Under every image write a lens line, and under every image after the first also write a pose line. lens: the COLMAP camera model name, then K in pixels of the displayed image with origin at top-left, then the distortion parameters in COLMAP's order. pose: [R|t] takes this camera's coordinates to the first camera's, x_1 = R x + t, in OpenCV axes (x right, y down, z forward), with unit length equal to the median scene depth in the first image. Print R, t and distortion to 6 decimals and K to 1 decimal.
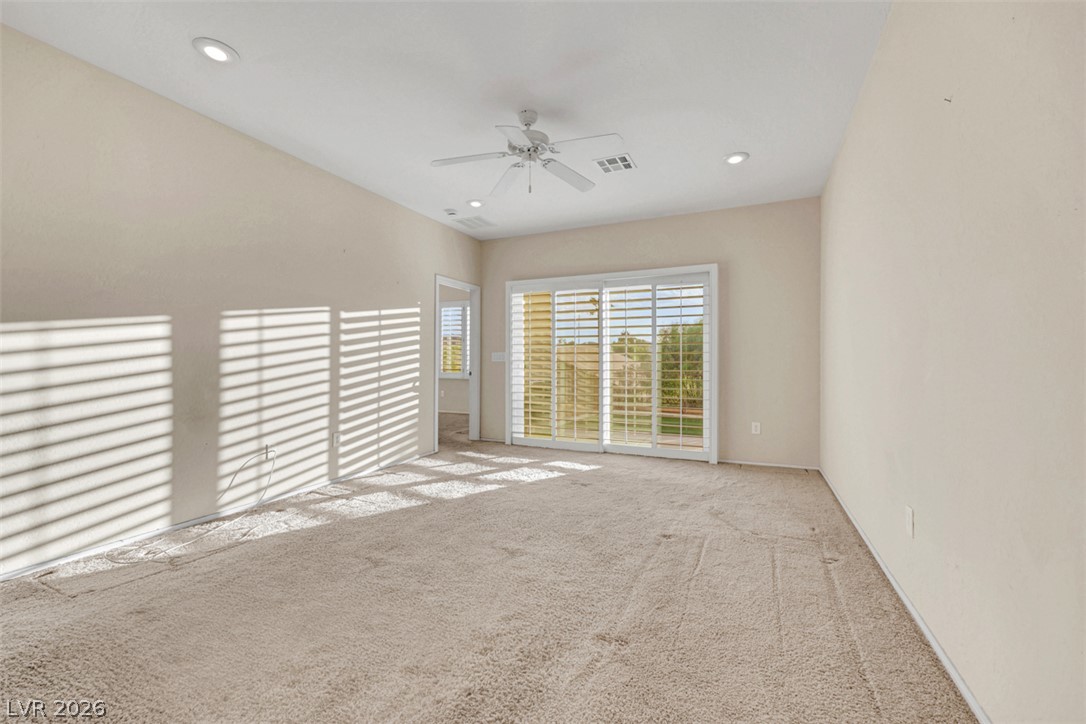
lens RADIAL K [[449.2, 0, 548.3], [0, 449.2, 364.0], [0, 0, 1]] dist [-0.001044, 0.000134]
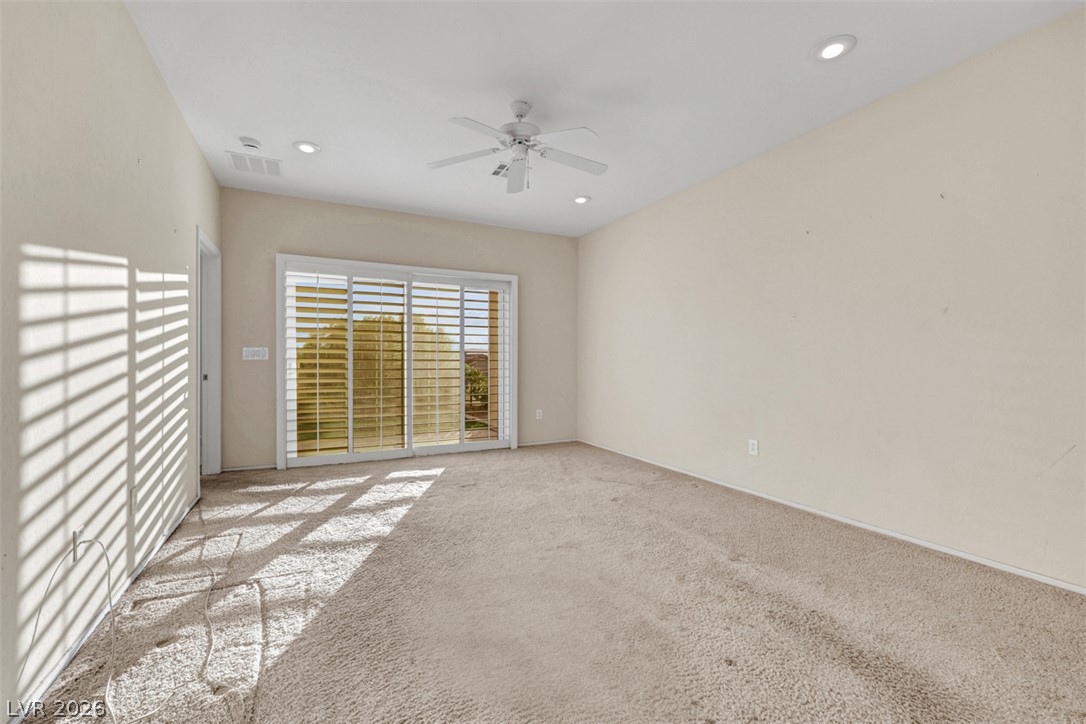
lens RADIAL K [[454.6, 0, 534.6], [0, 454.6, 363.4], [0, 0, 1]] dist [0.001073, 0.000103]
pose [[0.628655, -0.005082, 0.777667, -0.592504], [0.003997, 0.999987, 0.003303, -0.000605], [-0.777674, 0.001032, 0.628667, 0.261722]]
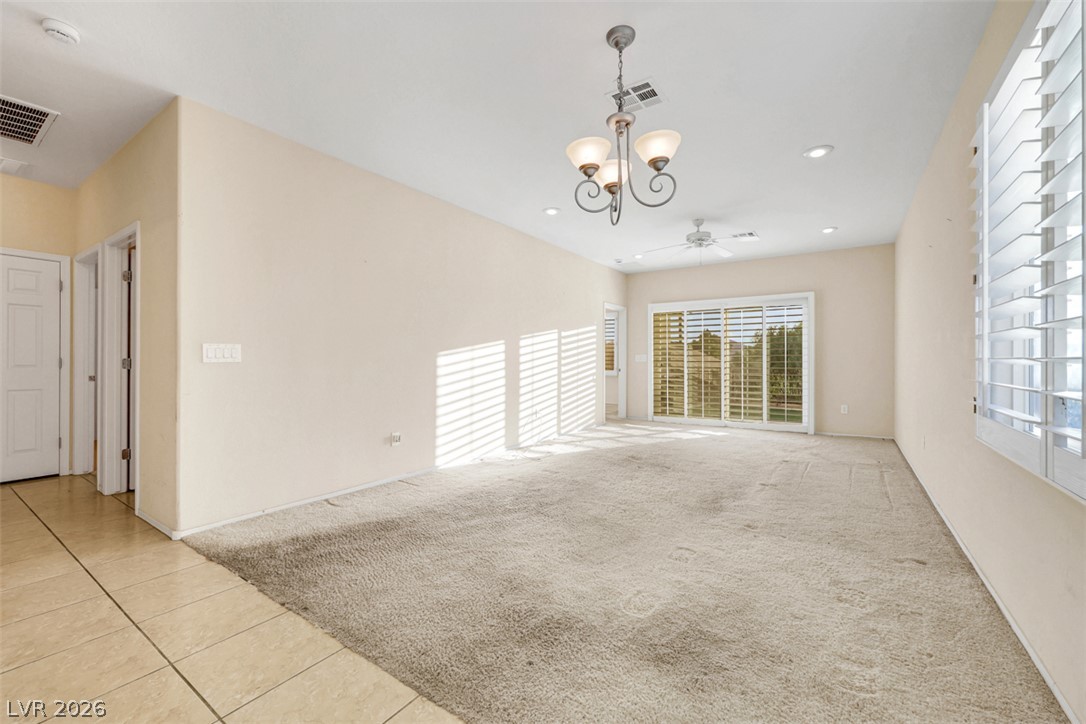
lens RADIAL K [[447.3, 0, 536.4], [0, 447.3, 365.7], [0, 0, 1]] dist [-0.025104, -0.000021]
pose [[0.982717, -0.003773, -0.185075, -0.254970], [0.005542, 0.999944, 0.009045, -0.010729], [0.185030, -0.009915, 0.982683, -0.601374]]
